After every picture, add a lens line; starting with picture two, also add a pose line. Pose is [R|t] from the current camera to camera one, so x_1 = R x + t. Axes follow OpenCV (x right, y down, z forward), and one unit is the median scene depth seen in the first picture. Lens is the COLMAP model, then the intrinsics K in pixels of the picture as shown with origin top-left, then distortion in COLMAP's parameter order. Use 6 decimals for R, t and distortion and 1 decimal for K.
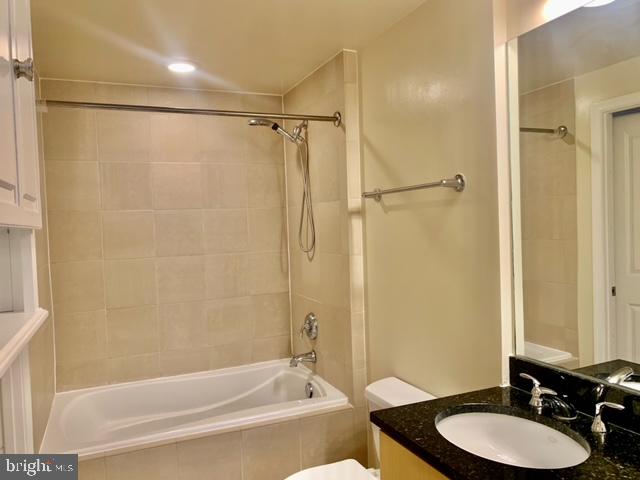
lens RADIAL K [[488.7, 0, 318.2], [0, 488.7, 235.9], [0, 0, 1]] dist [0.041624, -0.053980]
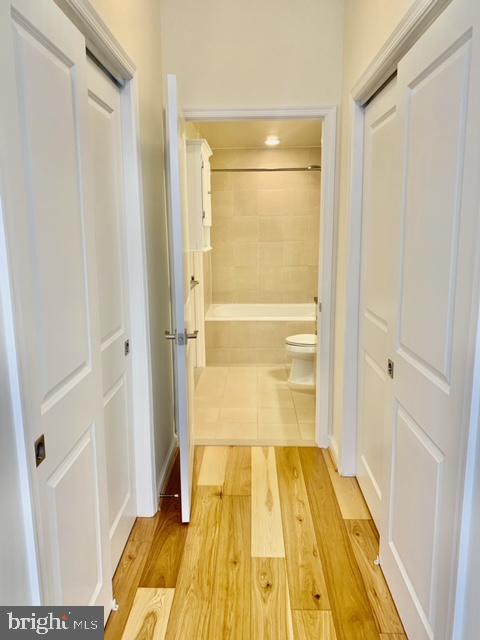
lens RADIAL K [[492.8, 0, 240.0], [0, 492.8, 320.0], [0, 0, 1]] dist [0.067661, -0.100176]
pose [[0.907345, 0.108662, -0.406101, 0.454421], [-0.037881, 0.983220, 0.178447, 0.003376], [0.418677, -0.146529, 0.896236, -0.873315]]
